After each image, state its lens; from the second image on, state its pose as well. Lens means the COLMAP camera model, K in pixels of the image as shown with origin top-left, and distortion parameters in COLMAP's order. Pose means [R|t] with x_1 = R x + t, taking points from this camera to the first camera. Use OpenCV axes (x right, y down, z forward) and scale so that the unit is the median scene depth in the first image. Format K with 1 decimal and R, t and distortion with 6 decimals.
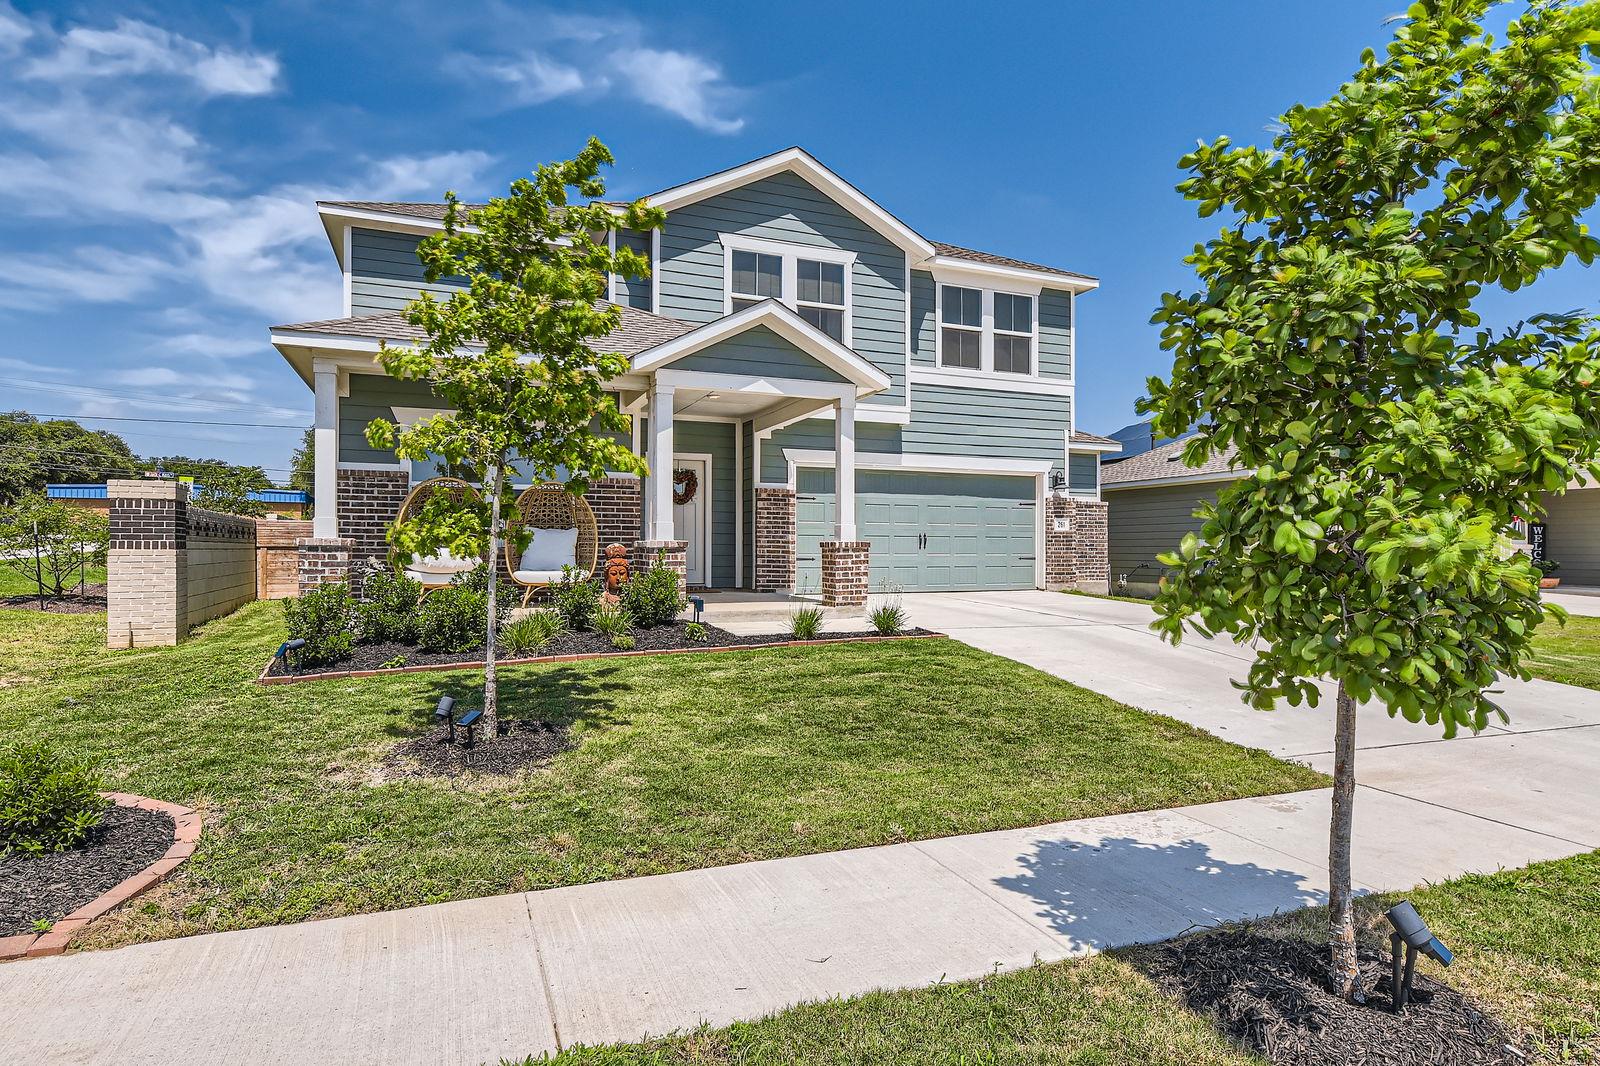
lens RADIAL K [[876.1, 0, 797.6], [0, 876.1, 533.0], [0, 0, 1]] dist [-0.003030, 0.000847]
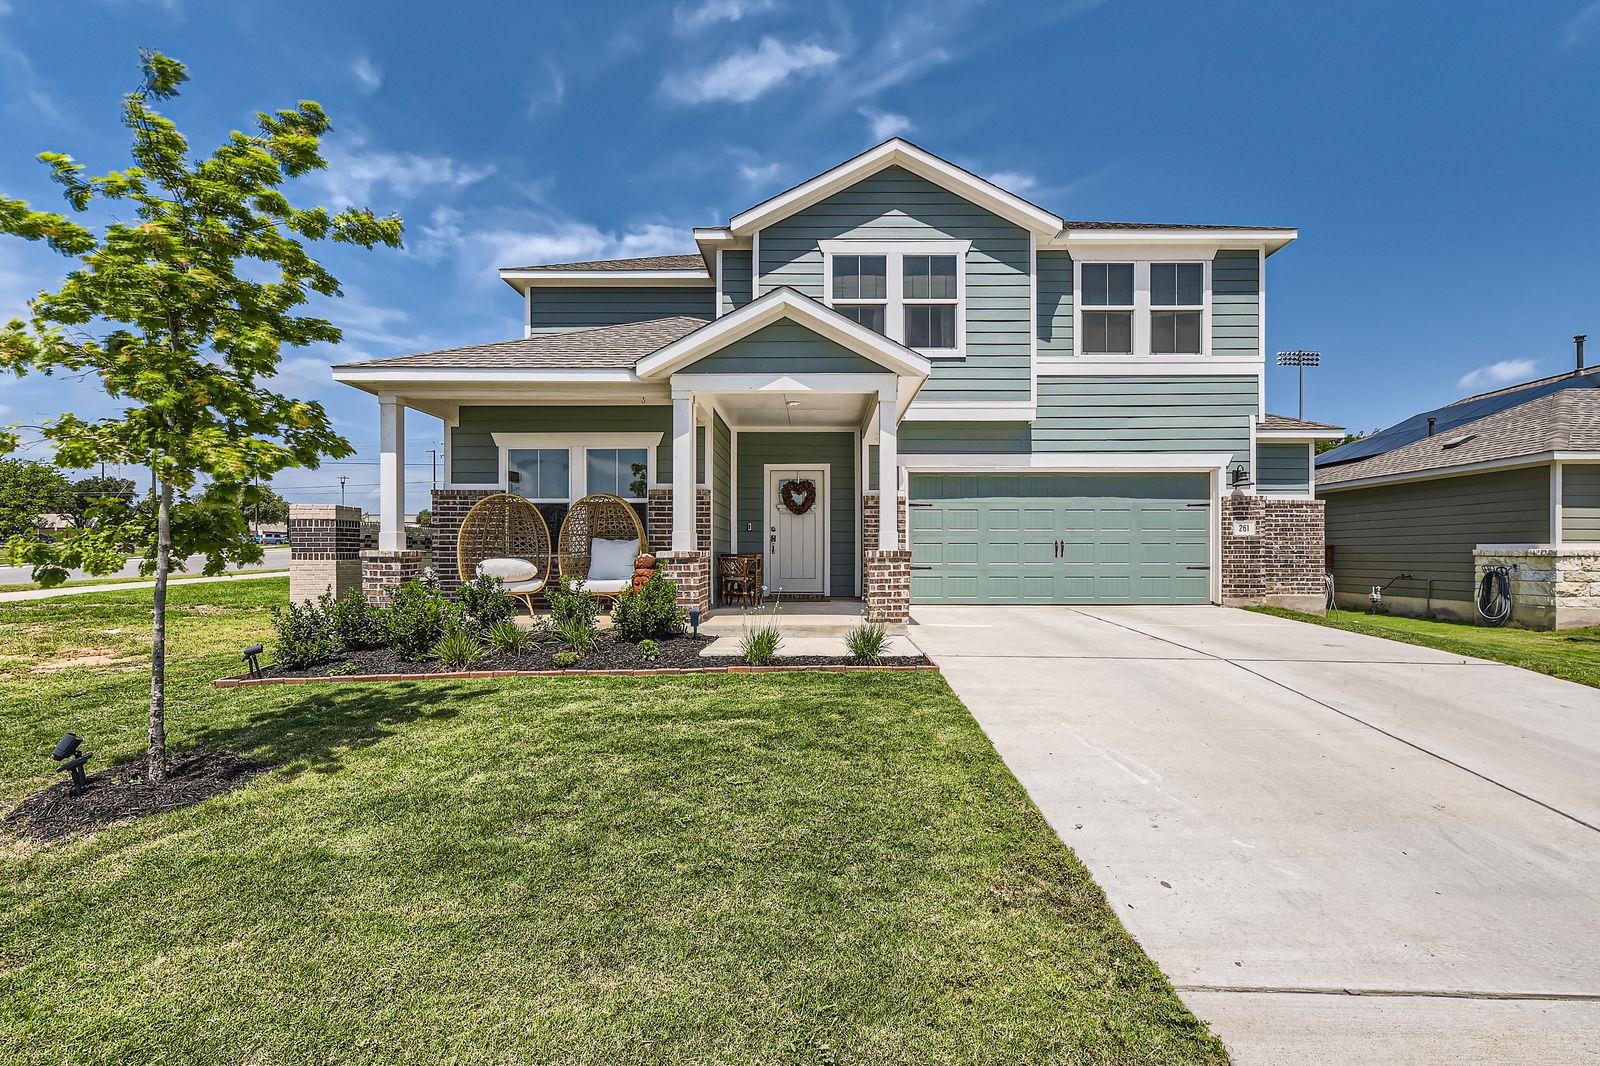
lens RADIAL K [[730.9, 0, 807.4], [0, 730.9, 545.7], [0, 0, 1]] dist [0.004038, 0.000833]
pose [[0.925550, -0.007630, -0.378549, 0.195006], [0.009450, 0.999951, 0.002952, 0.001440], [0.378508, -0.006309, 0.925576, 0.207076]]
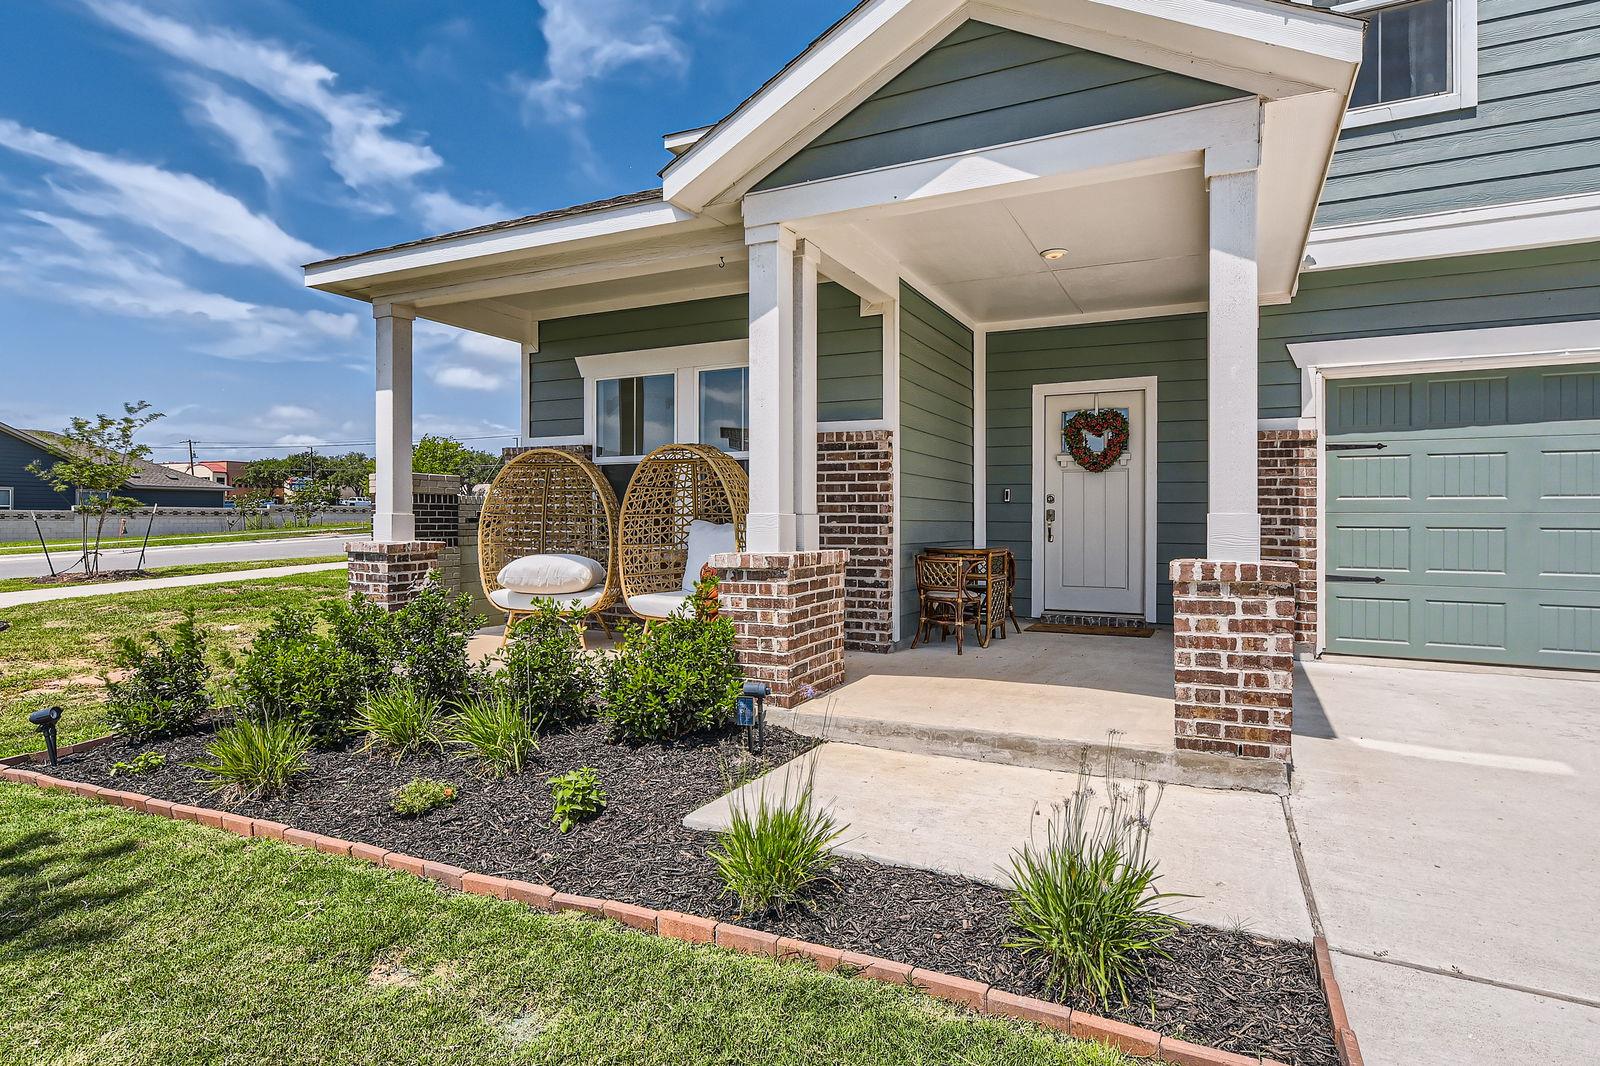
lens RADIAL K [[845.6, 0, 821.1], [0, 845.6, 515.3], [0, 0, 1]] dist [0.020048, 0.001357]
pose [[0.684674, -0.005013, -0.728832, 0.141457], [0.012564, 0.999909, 0.004925, -0.009262], [0.728741, -0.012529, 0.684675, 0.484060]]
